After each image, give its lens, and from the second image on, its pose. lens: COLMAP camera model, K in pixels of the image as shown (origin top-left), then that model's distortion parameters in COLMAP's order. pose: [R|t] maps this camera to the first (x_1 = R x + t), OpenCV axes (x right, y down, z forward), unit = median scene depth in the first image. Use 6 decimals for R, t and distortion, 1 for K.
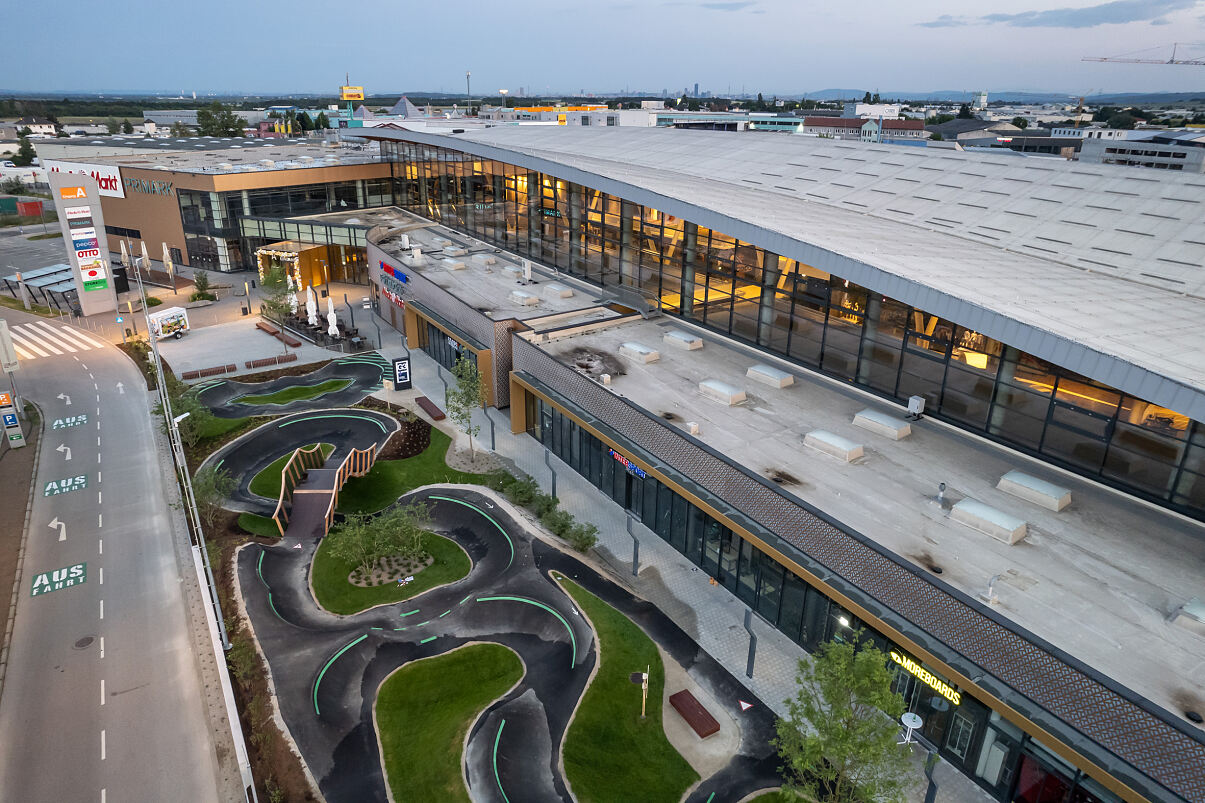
lens RADIAL K [[771.5, 0, 599.1], [0, 771.5, 401.9], [0, 0, 1]] dist [-0.075596, 0.071022]
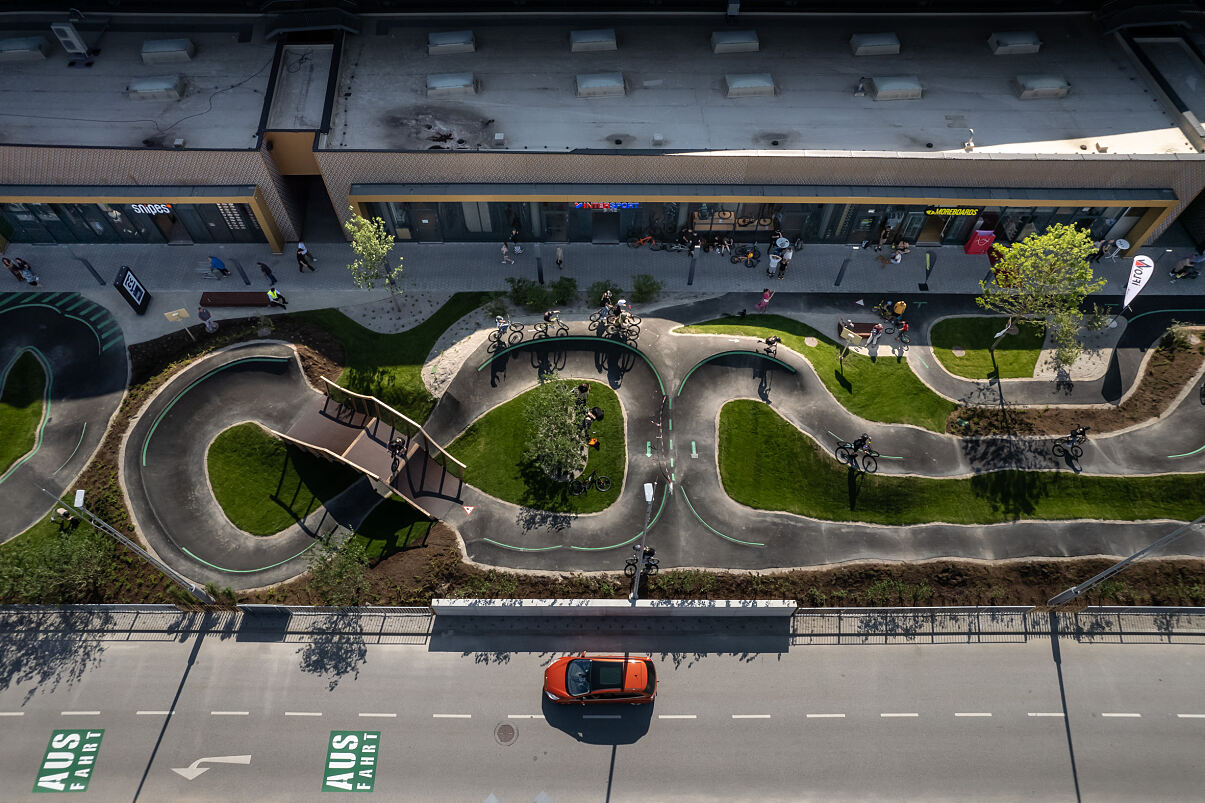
lens RADIAL K [[771.5, 0, 599.1], [0, 771.5, 401.9], [0, 0, 1]] dist [-0.075596, 0.071022]
pose [[0.526976, -0.728780, 0.437237, -0.437852], [0.320035, 0.646763, 0.692297, -0.332646], [-0.787321, -0.224893, 0.574064, 0.277031]]
